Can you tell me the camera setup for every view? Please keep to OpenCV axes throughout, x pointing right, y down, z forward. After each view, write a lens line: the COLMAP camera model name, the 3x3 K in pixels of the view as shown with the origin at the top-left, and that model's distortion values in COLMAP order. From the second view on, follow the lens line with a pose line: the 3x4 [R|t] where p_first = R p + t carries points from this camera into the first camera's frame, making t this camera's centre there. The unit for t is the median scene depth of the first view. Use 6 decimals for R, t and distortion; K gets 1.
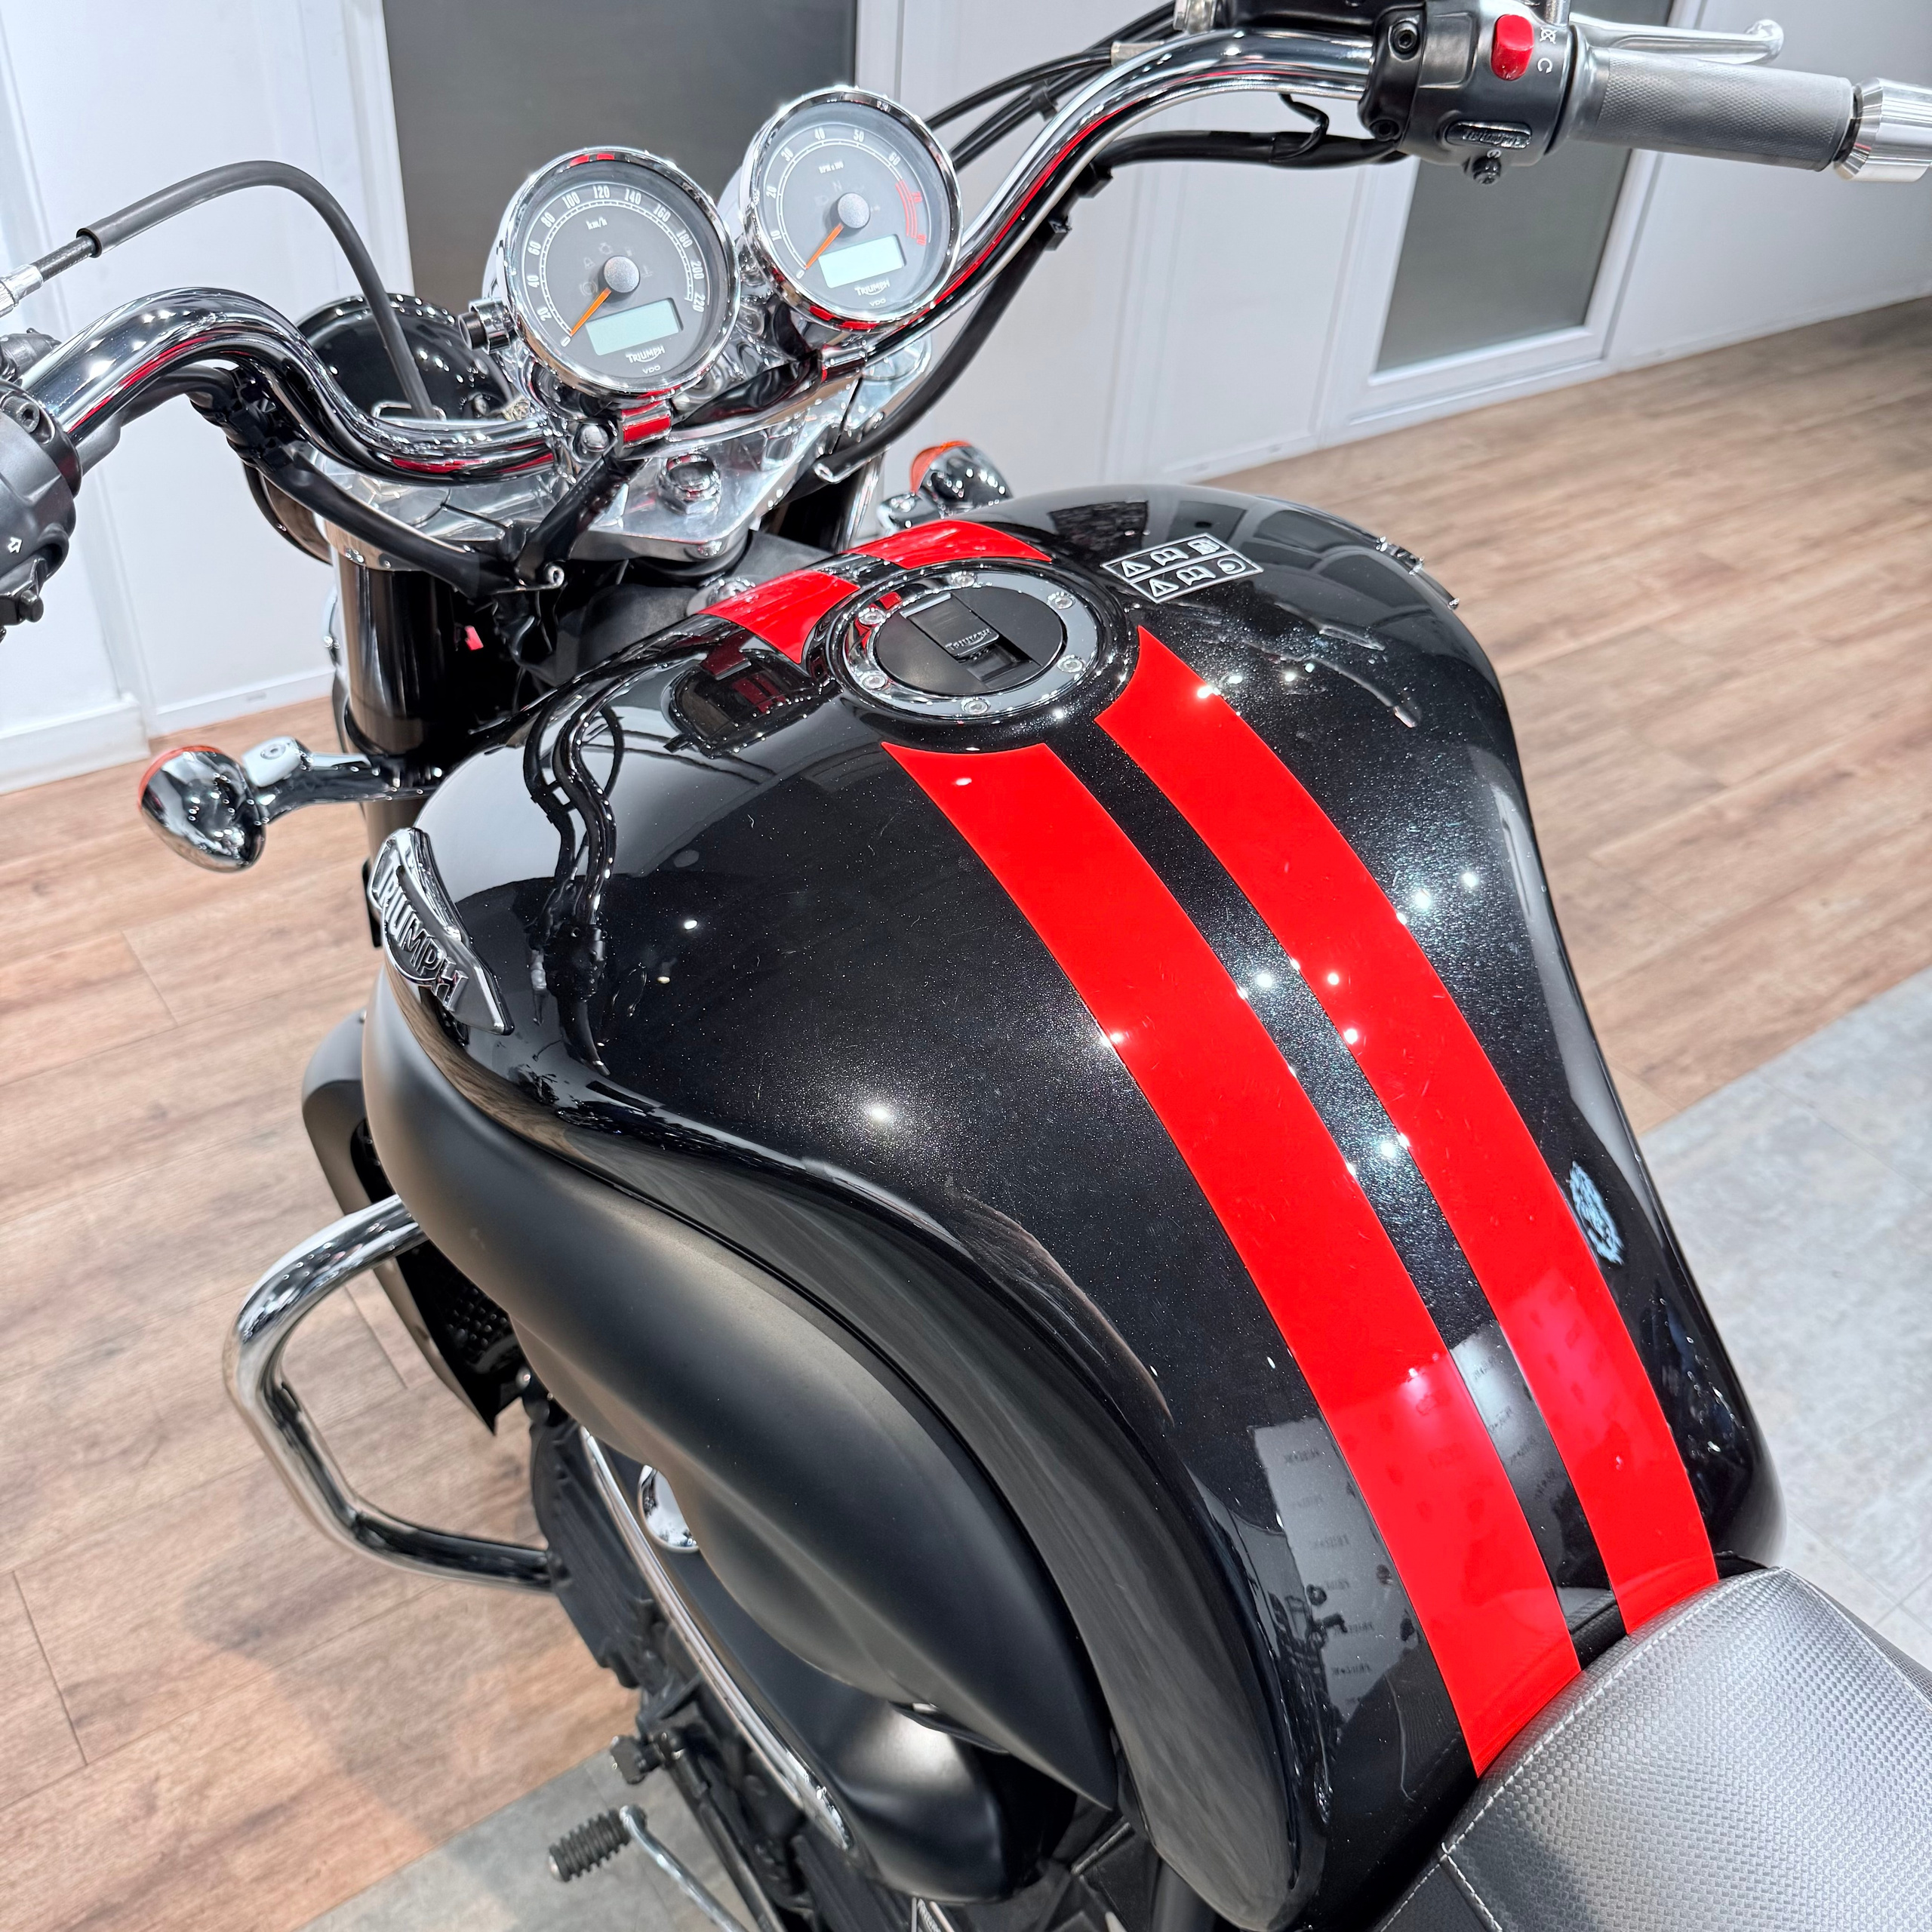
lens RADIAL K [[1840.8, 0, 968.1], [0, 1840.8, 962.0], [0, 0, 1]] dist [0.023406, -0.056452]
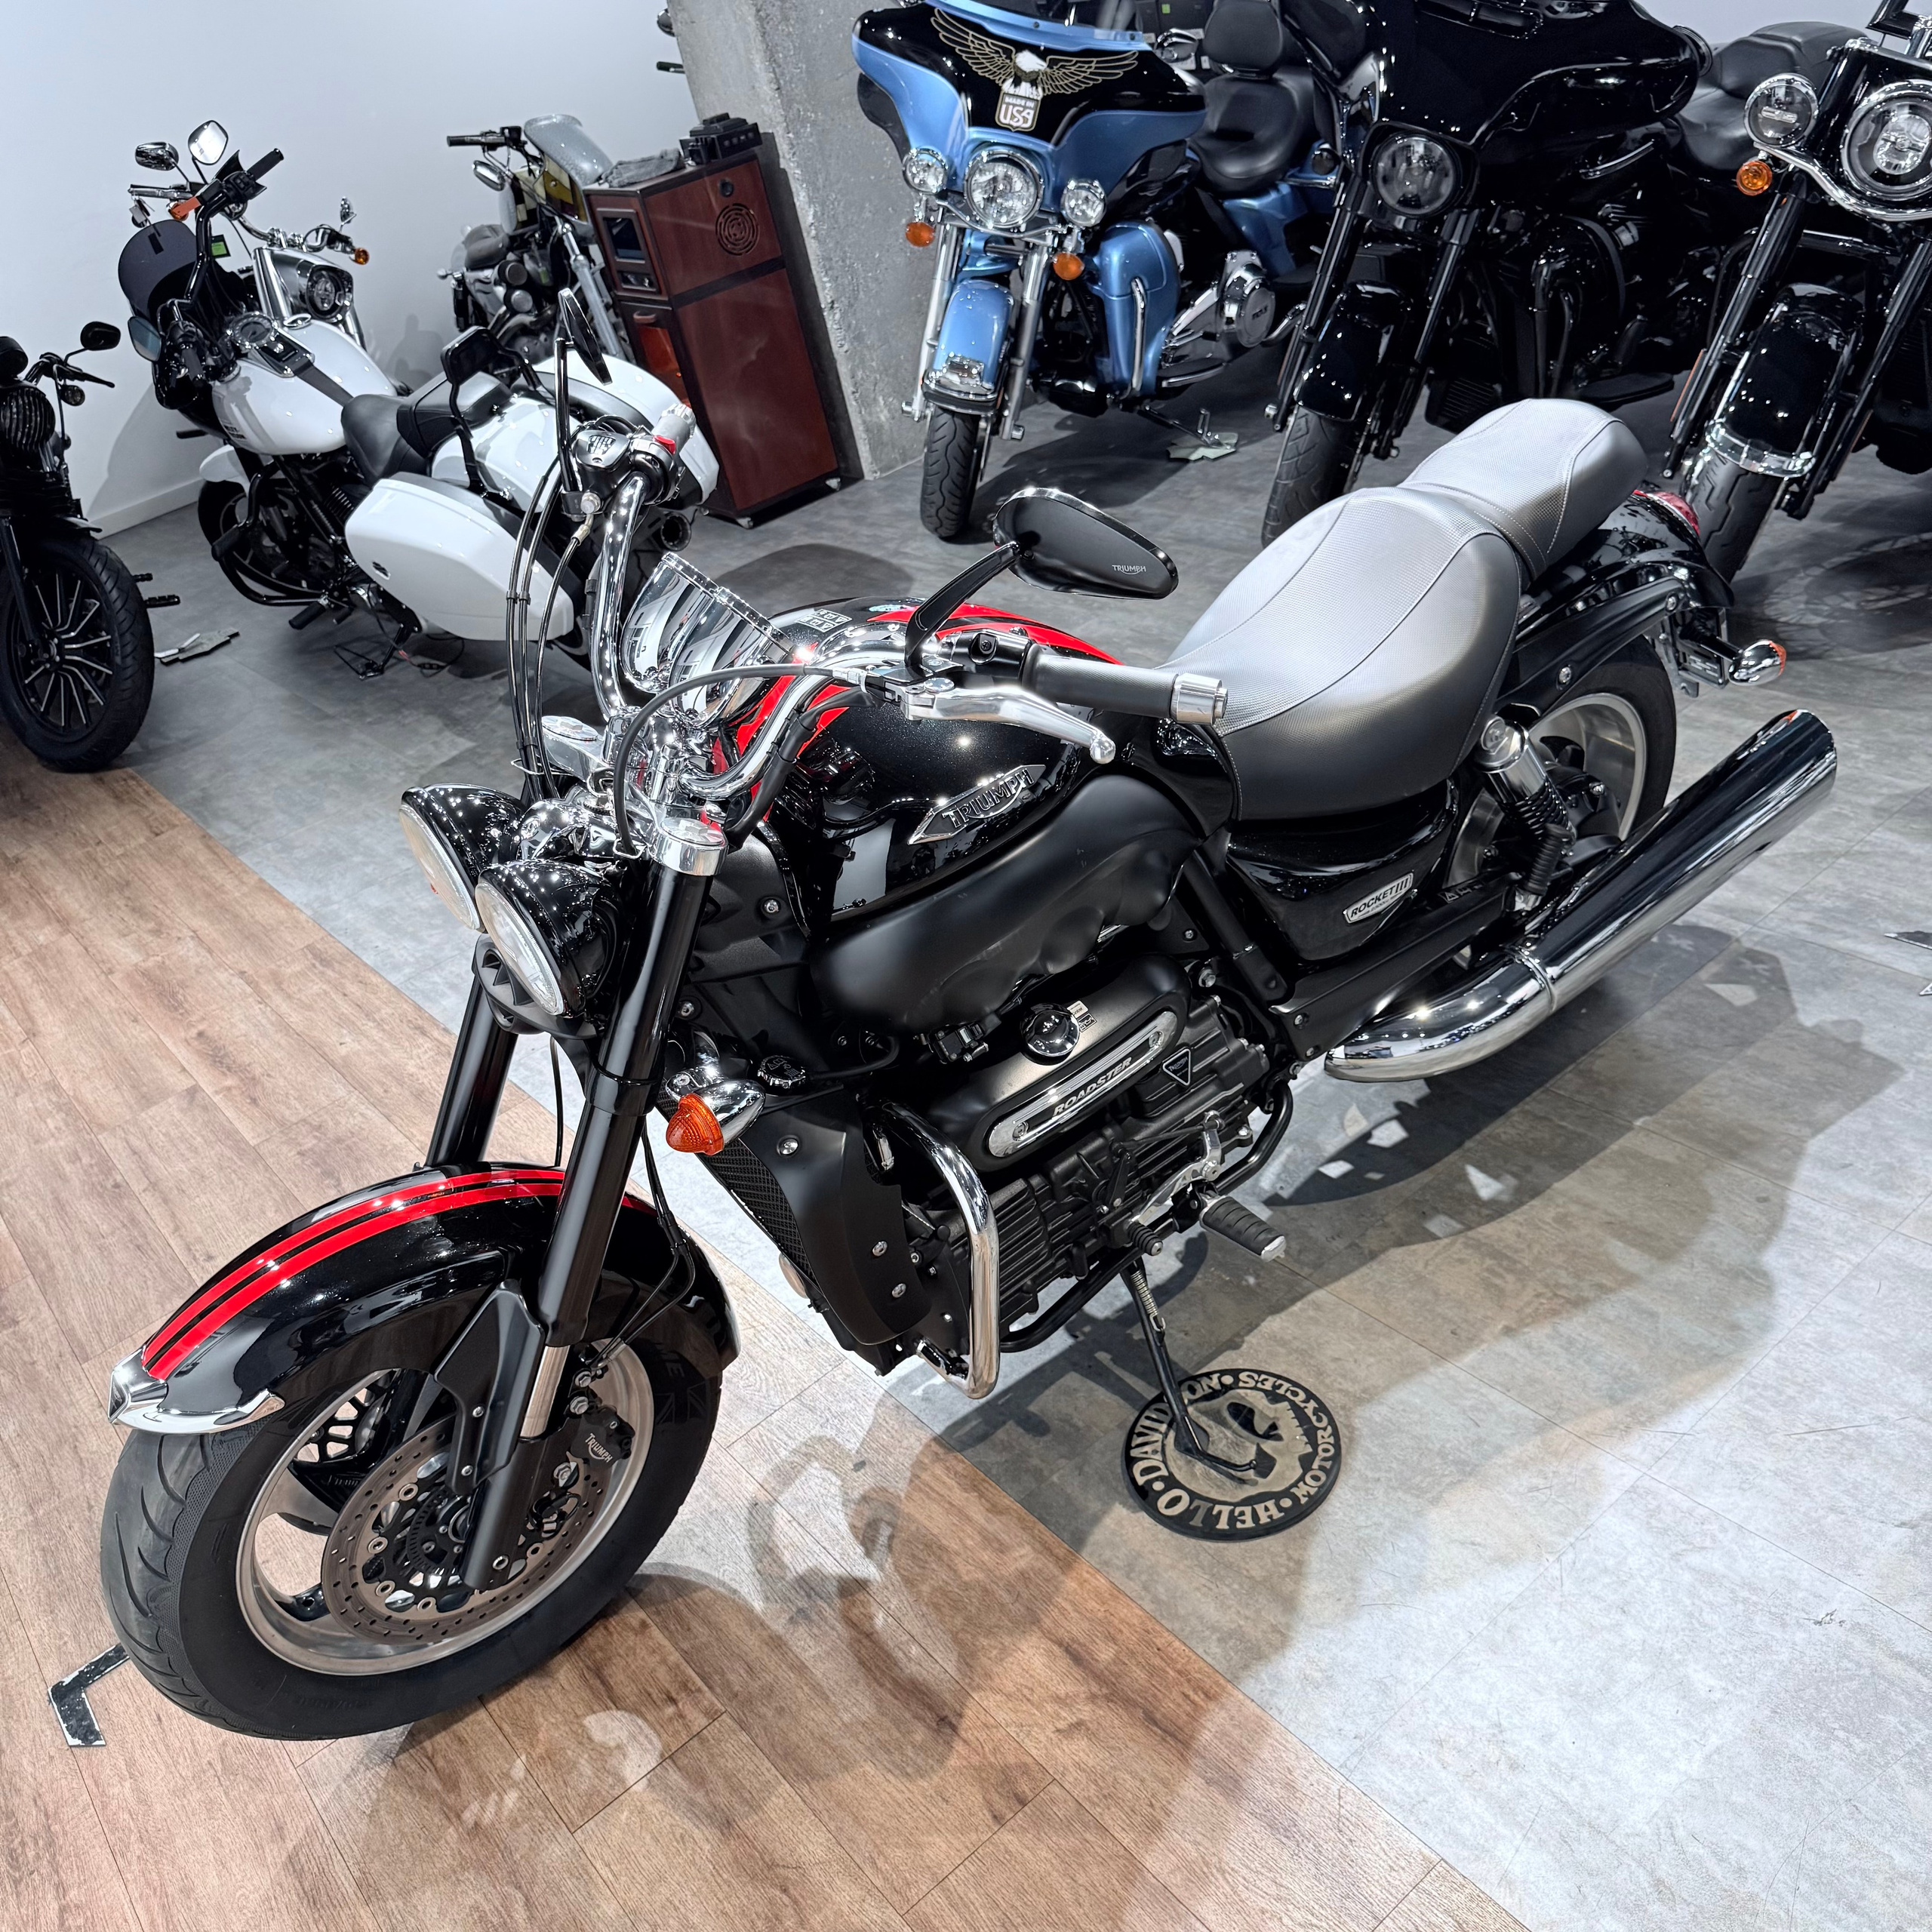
lens RADIAL K [[1801.6, 0, 965.8], [0, 1801.6, 971.8], [0, 0, 1]] dist [0.146552, -0.304774]
pose [[-0.045891, -0.583991, 0.810462, -0.817209], [0.771376, 0.494787, 0.400205, -0.304236], [-0.634722, 0.643537, 0.427771, 0.046800]]
